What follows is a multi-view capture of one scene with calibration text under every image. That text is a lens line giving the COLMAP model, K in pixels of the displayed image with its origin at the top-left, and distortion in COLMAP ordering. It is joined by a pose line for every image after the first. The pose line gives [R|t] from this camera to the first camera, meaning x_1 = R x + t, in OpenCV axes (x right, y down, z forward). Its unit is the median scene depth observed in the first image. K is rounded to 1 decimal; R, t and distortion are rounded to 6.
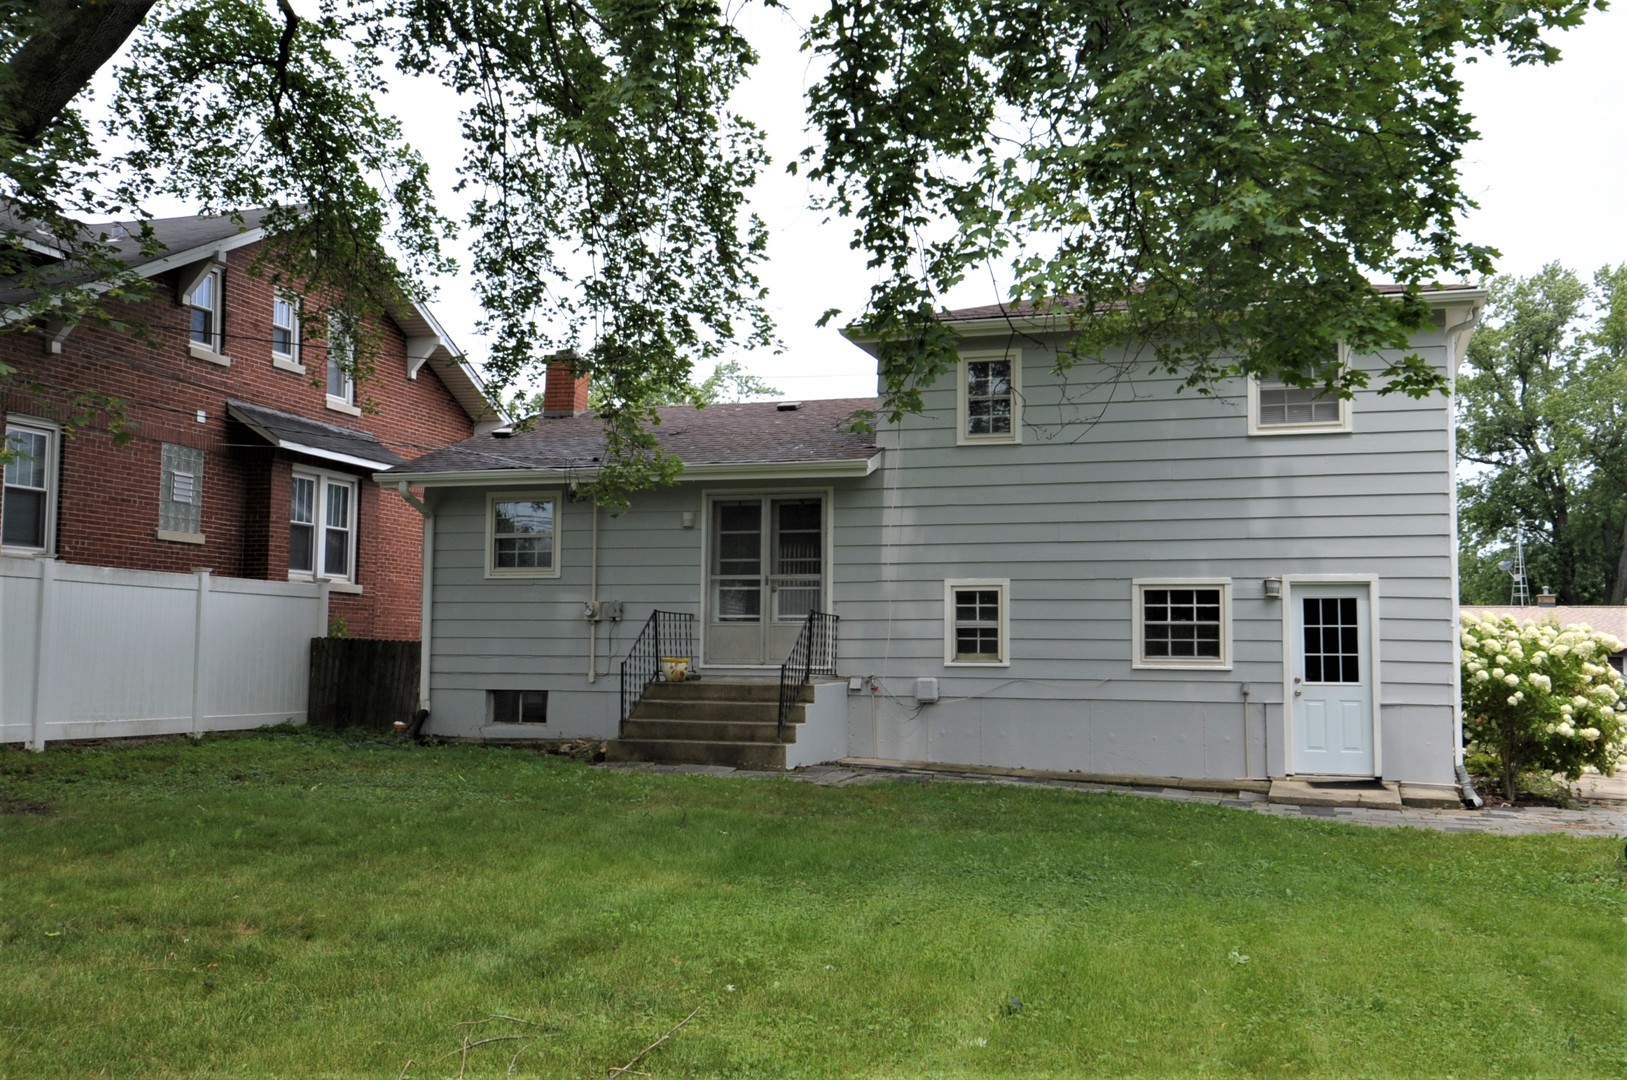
lens RADIAL K [[1642.2, 0, 814.4], [0, 1642.2, 536.9], [0, 0, 1]] dist [0.103514, 0.000000]
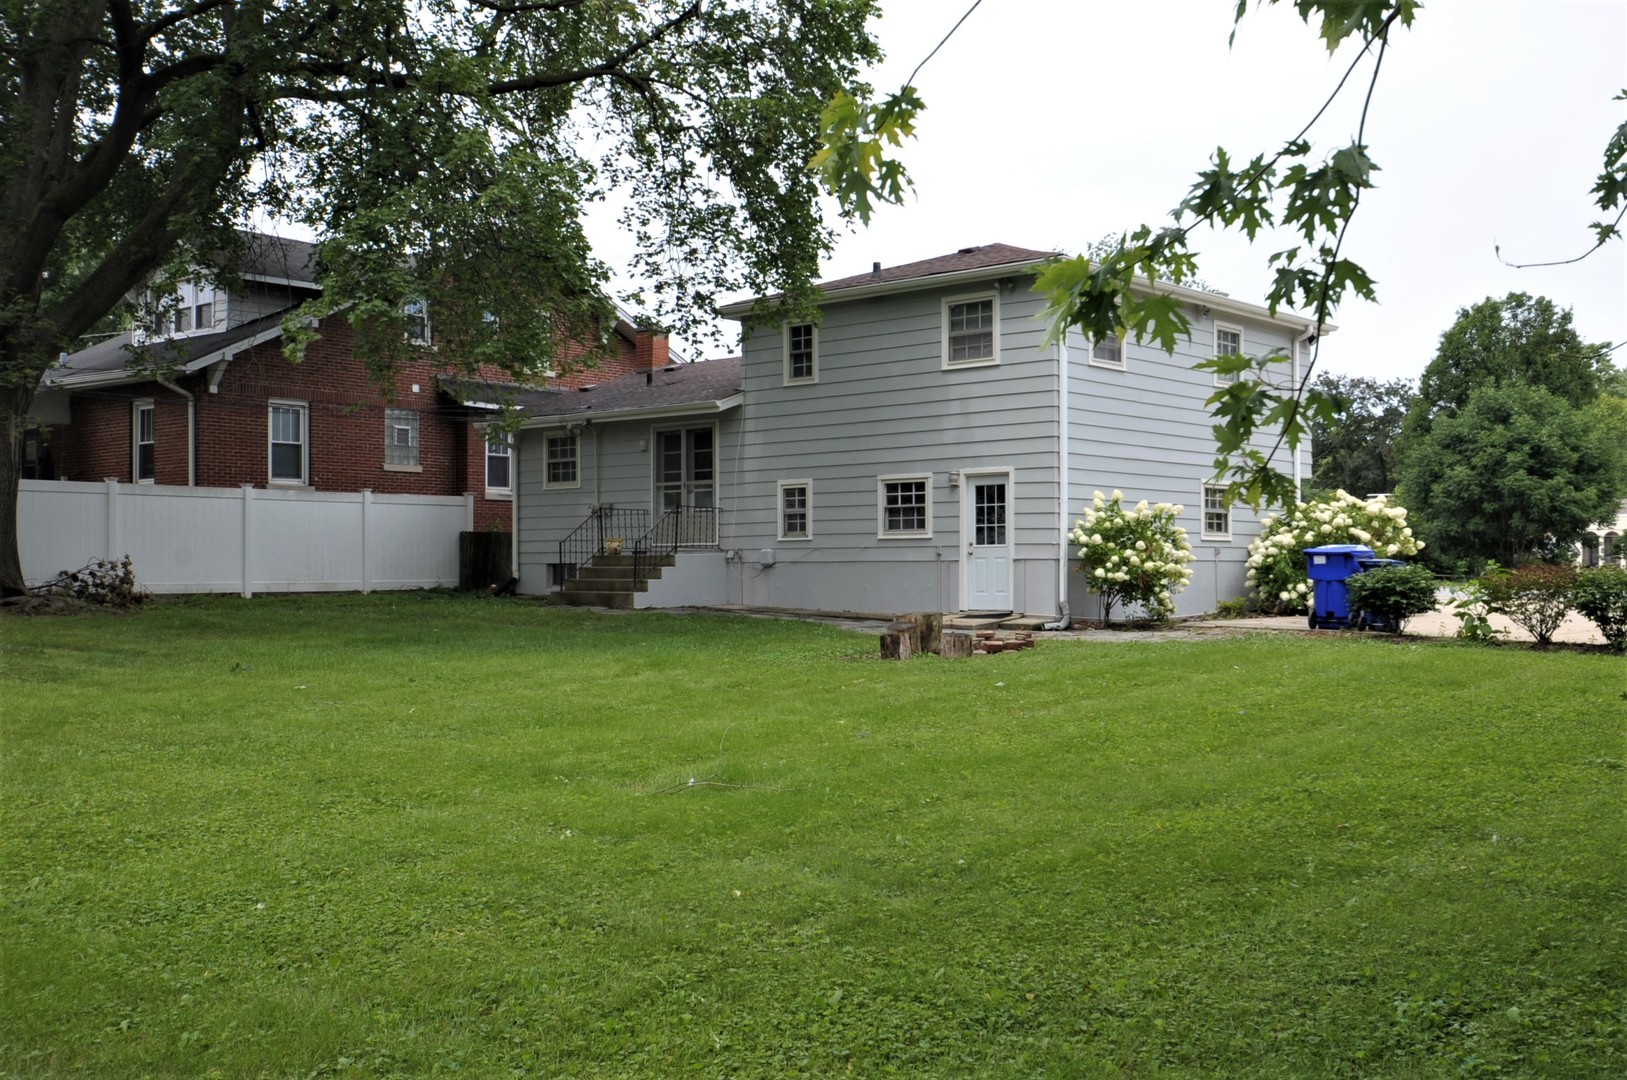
lens RADIAL K [[1642.2, 0, 811.9], [0, 1642.2, 543.0], [0, 0, 1]] dist [0.103514, 0.000000]
pose [[0.922863, -0.020871, -0.384562, 0.662814], [0.044910, 0.997550, 0.053634, 0.004546], [0.382501, -0.066767, 0.921540, -0.318219]]
